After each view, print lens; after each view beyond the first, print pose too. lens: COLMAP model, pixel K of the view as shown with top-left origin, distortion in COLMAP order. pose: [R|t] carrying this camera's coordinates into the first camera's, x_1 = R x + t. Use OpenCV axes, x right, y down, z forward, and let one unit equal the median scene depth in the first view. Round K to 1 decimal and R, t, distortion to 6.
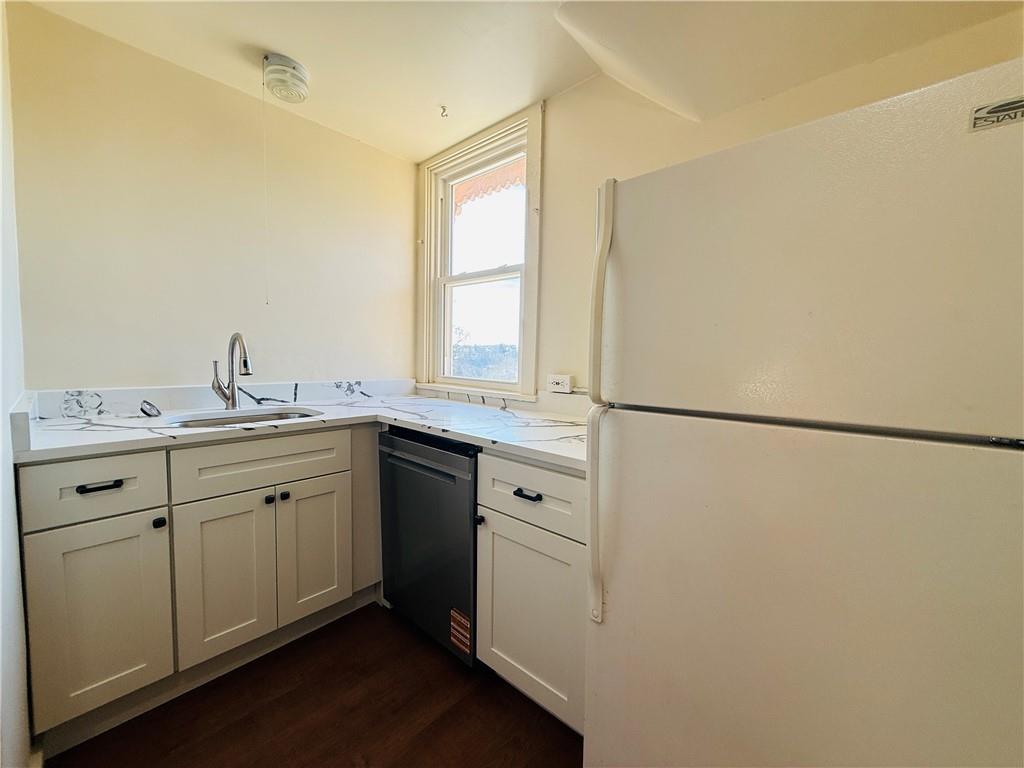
lens RADIAL K [[410.6, 0, 508.8], [0, 410.6, 386.0], [0, 0, 1]] dist [-0.000775, -0.000487]
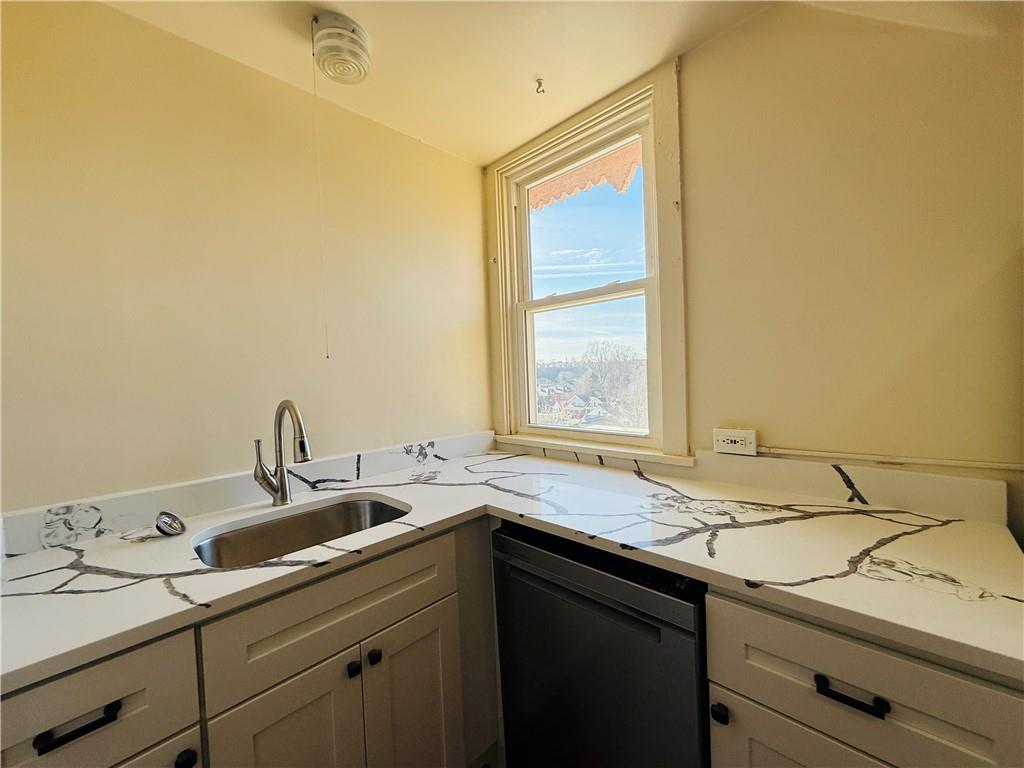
lens RADIAL K [[410.6, 0, 508.8], [0, 410.6, 386.0], [0, 0, 1]] dist [-0.000775, -0.000487]
pose [[0.997474, -0.060709, -0.036874, -0.236635], [0.059008, 0.997215, -0.045605, -0.093571], [0.039540, 0.043314, 0.998279, 0.287322]]
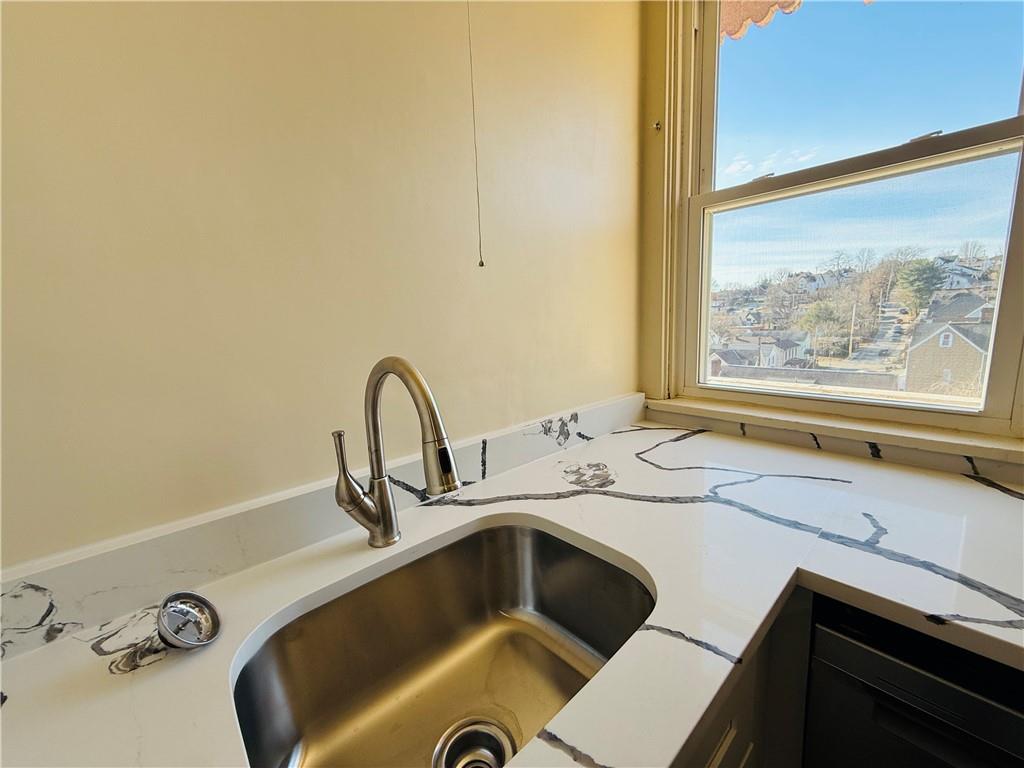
lens RADIAL K [[410.6, 0, 508.8], [0, 410.6, 386.0], [0, 0, 1]] dist [-0.000775, -0.000487]
pose [[0.992034, -0.051314, -0.115045, -0.496342], [0.061668, 0.994181, 0.088325, -0.123329], [0.109843, -0.094716, 0.989426, 0.626707]]
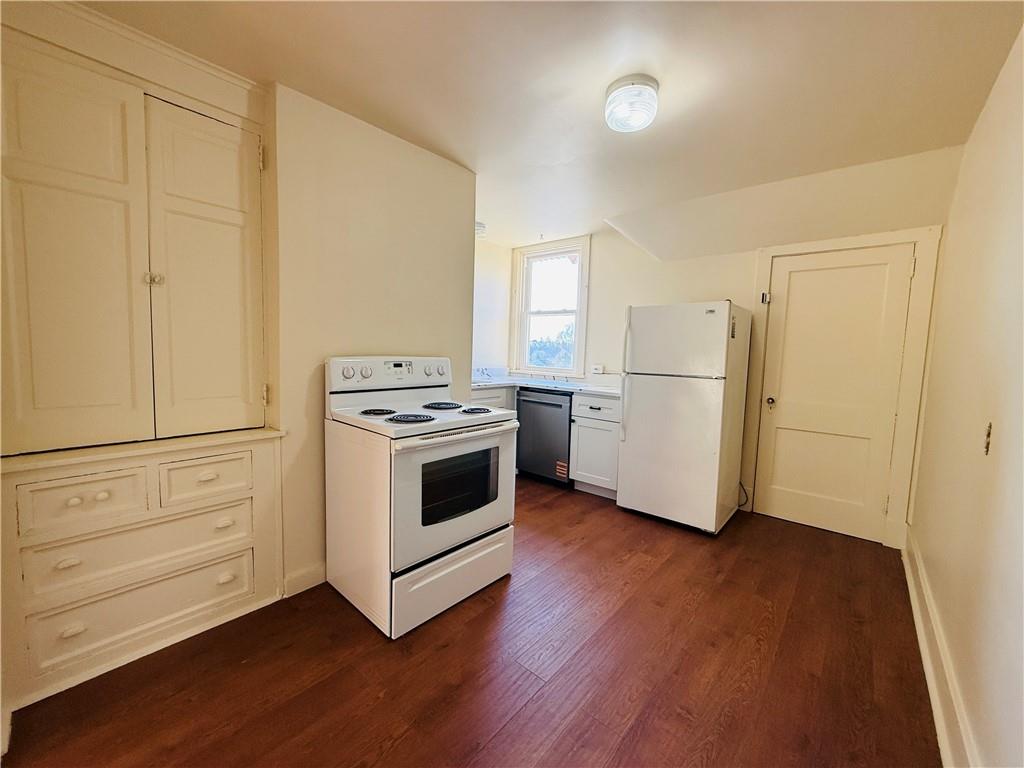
lens RADIAL K [[410.6, 0, 508.8], [0, 410.6, 386.0], [0, 0, 1]] dist [-0.000775, -0.000487]
pose [[0.999567, 0.007170, 0.028545, -0.403819], [-0.007580, 0.999869, 0.014269, 0.054850], [-0.028439, -0.014479, 0.999491, -1.143735]]
